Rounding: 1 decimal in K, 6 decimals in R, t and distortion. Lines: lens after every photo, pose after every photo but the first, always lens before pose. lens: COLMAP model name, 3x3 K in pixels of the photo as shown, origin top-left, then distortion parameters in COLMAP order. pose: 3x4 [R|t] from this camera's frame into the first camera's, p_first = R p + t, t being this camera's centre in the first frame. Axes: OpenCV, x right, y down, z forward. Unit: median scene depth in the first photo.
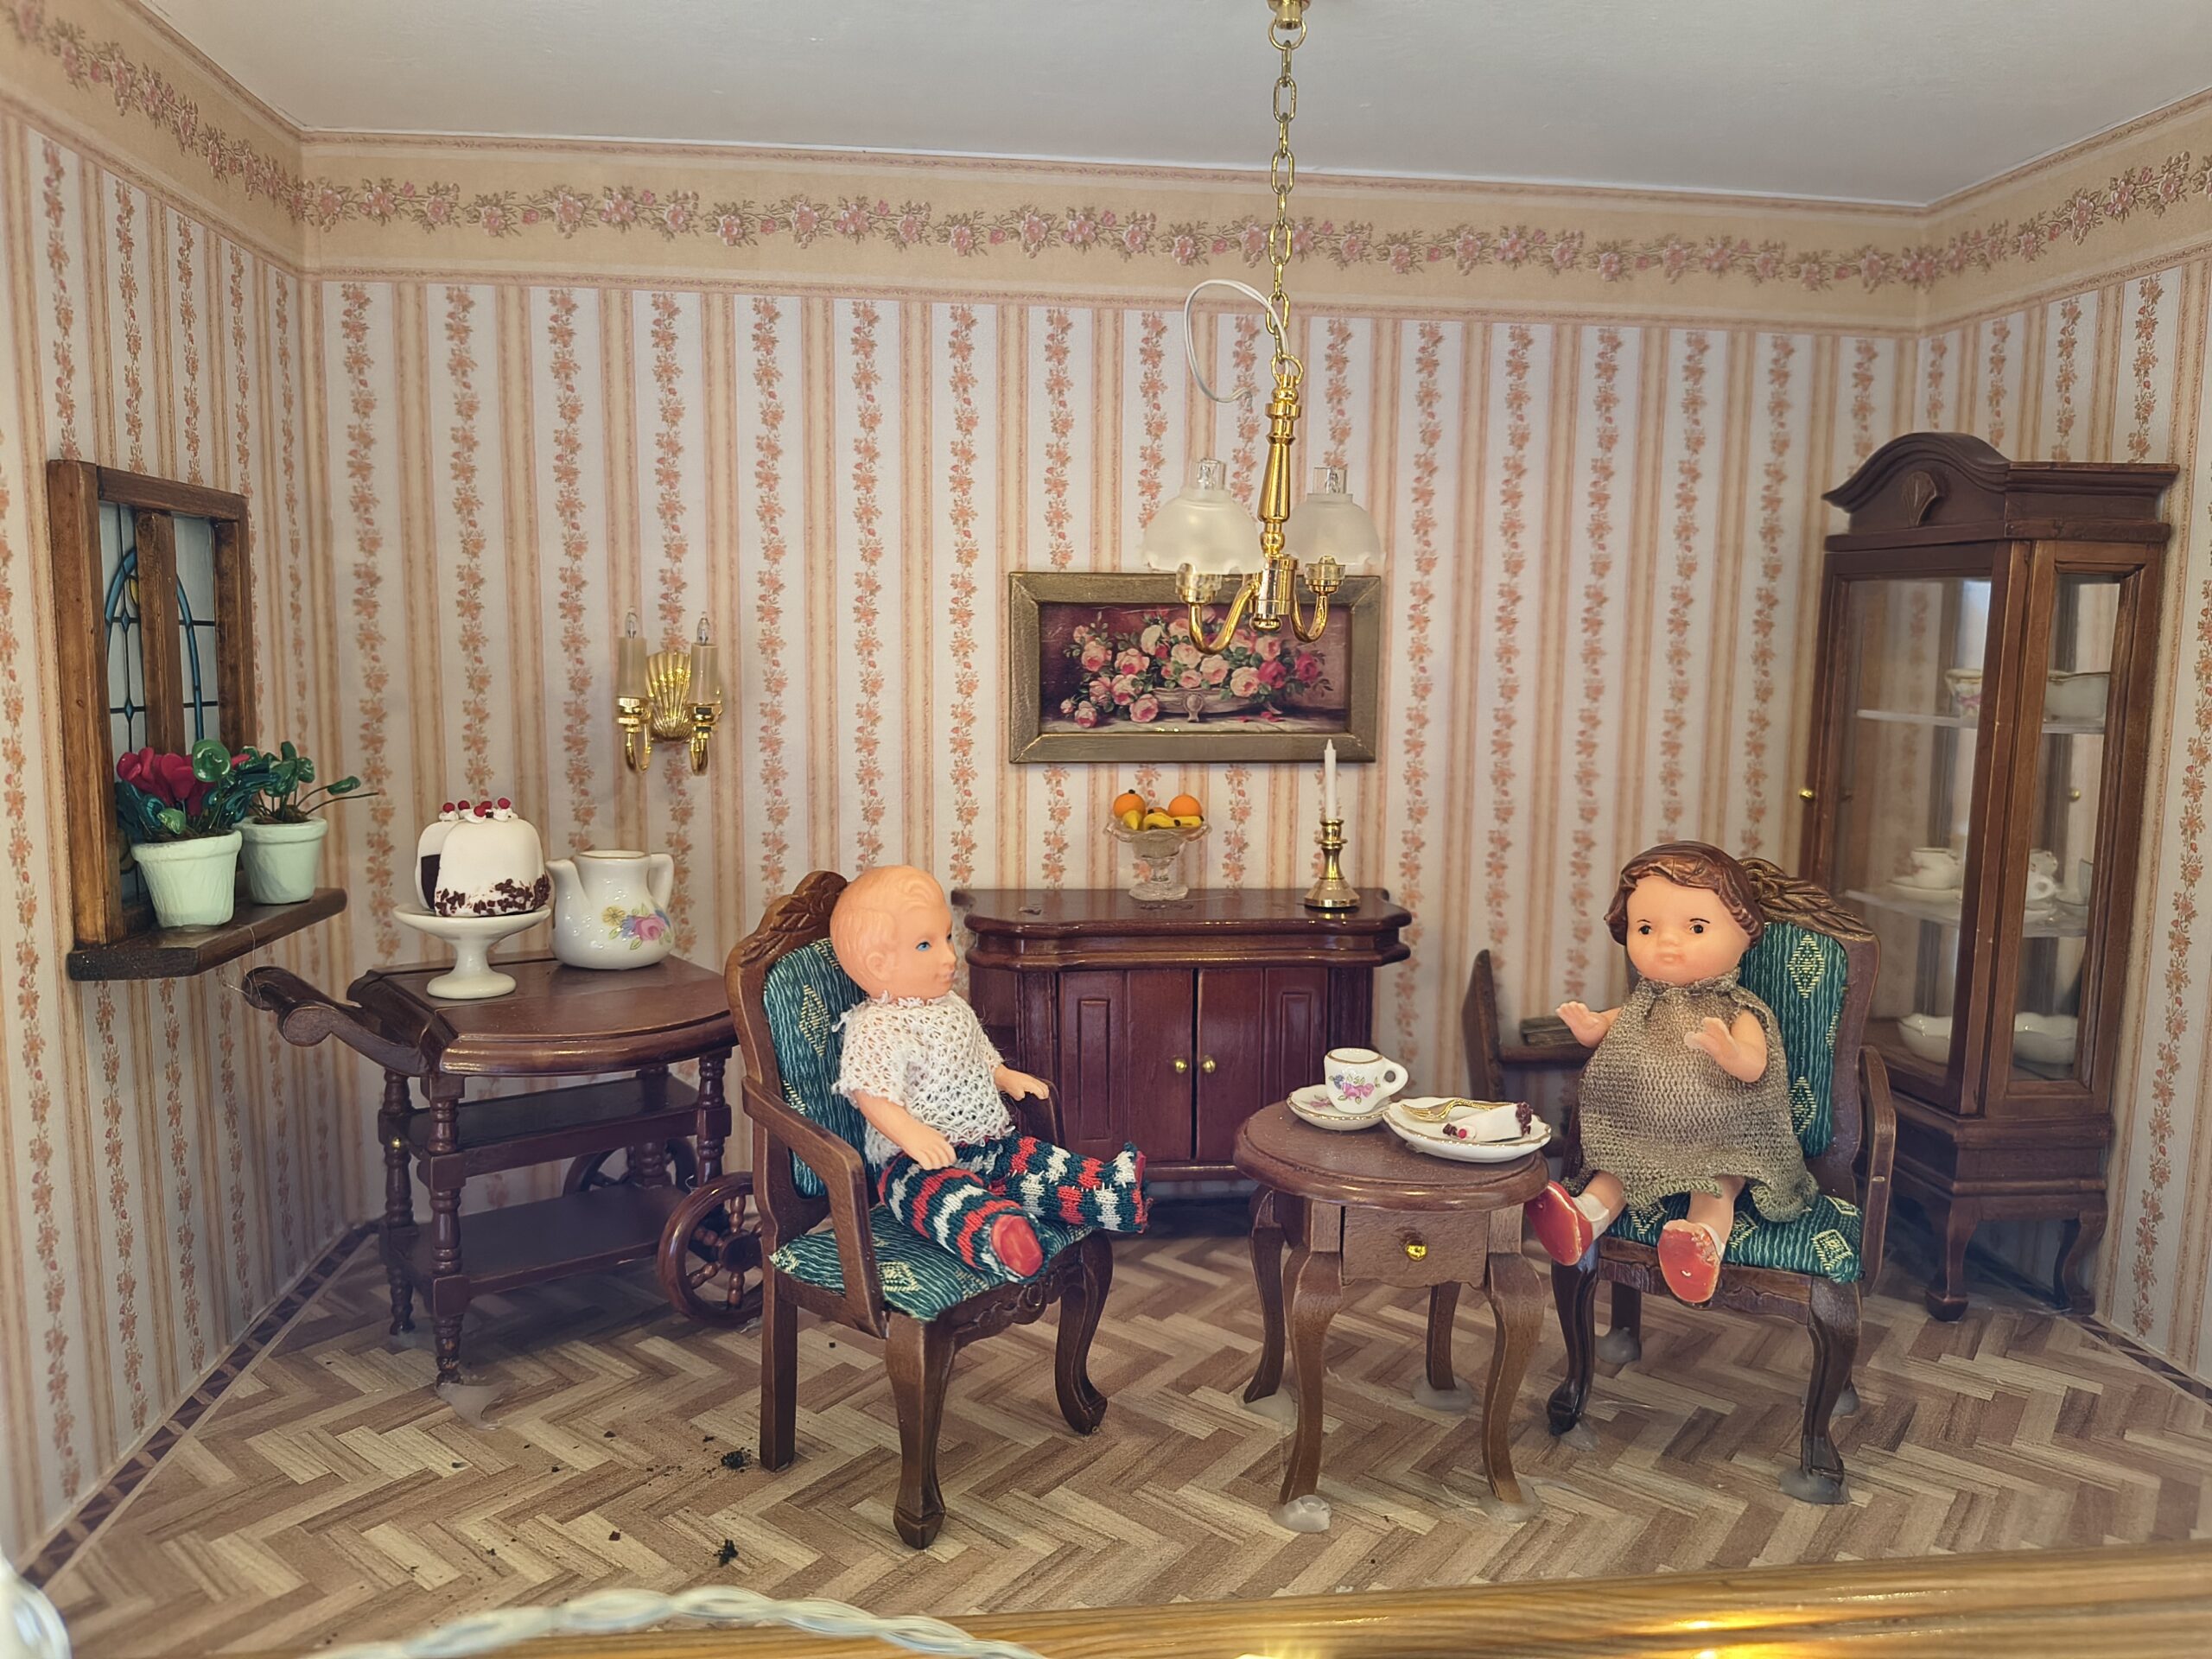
lens RADIAL K [[1551.2, 0, 1120.0], [0, 1551.2, 835.5], [0, 0, 1]] dist [0.039753, -0.030232]
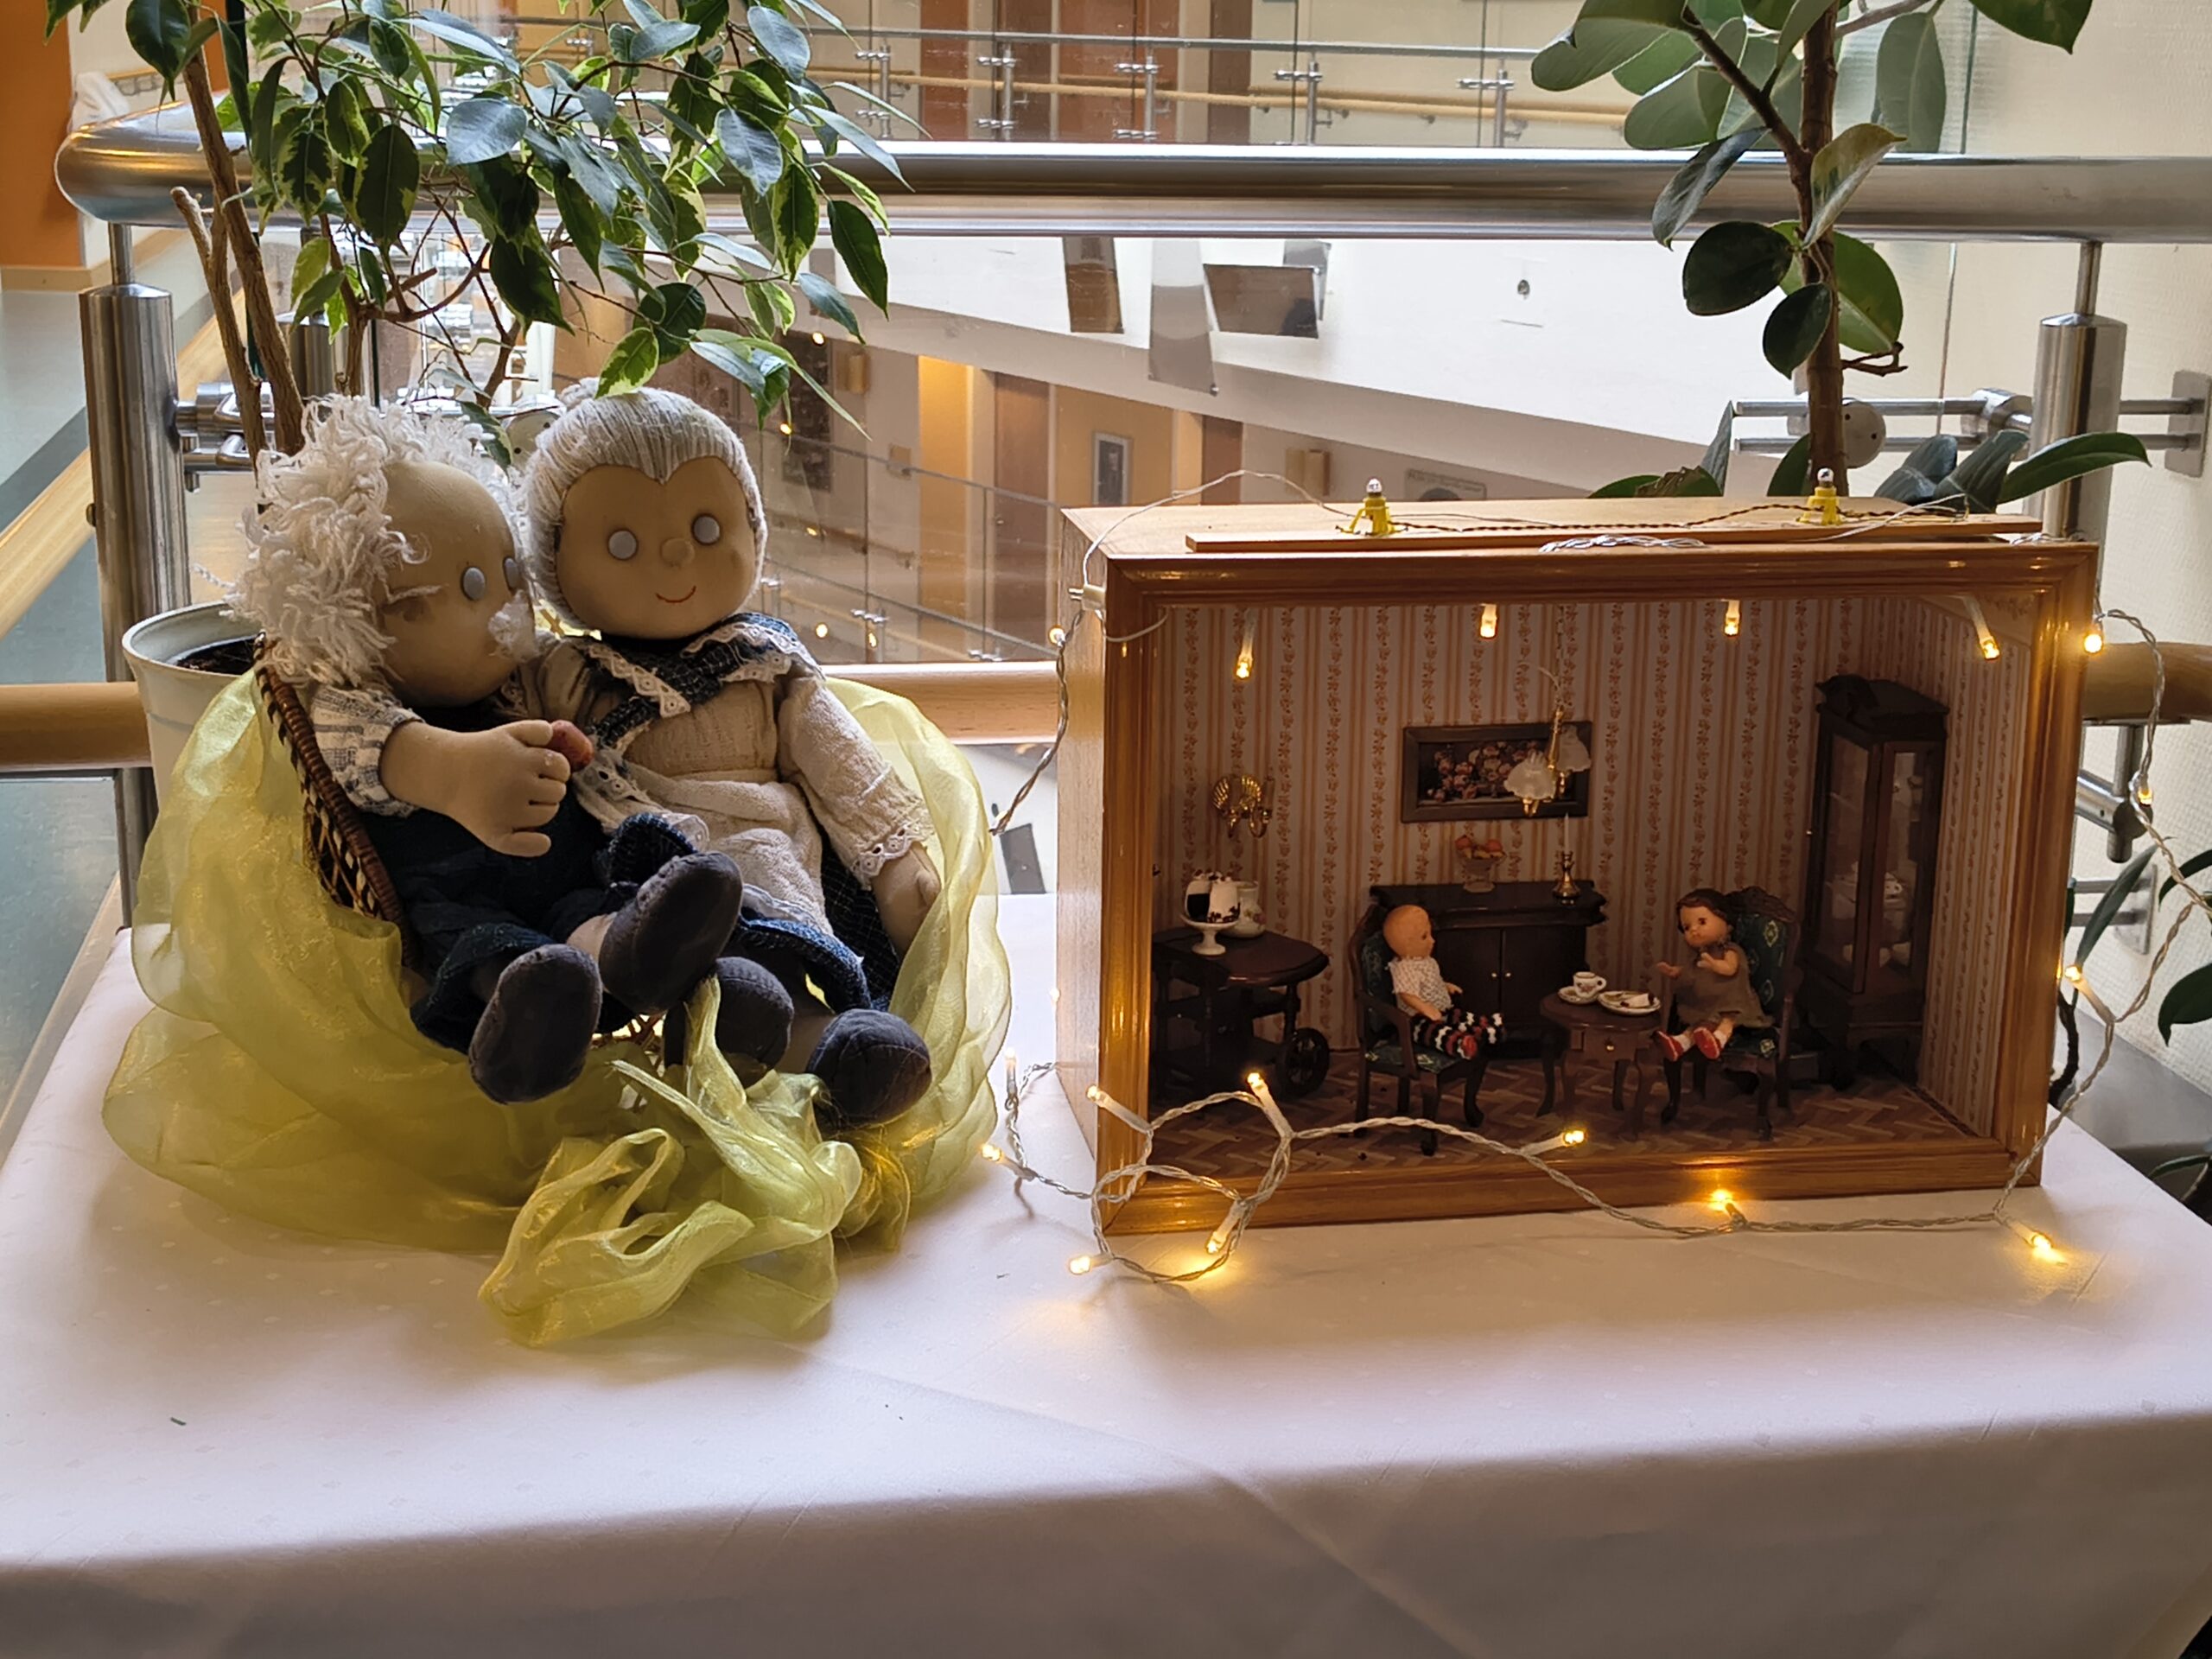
lens RADIAL K [[3100.2, 0, 1102.5], [0, 3100.2, 824.7], [0, 0, 1]] dist [0.044897, 0.000000]
pose [[0.999257, -0.014570, 0.035682, -0.591017], [0.010103, 0.992439, 0.122319, -0.529010], [-0.037195, -0.121868, 0.991849, -2.876022]]
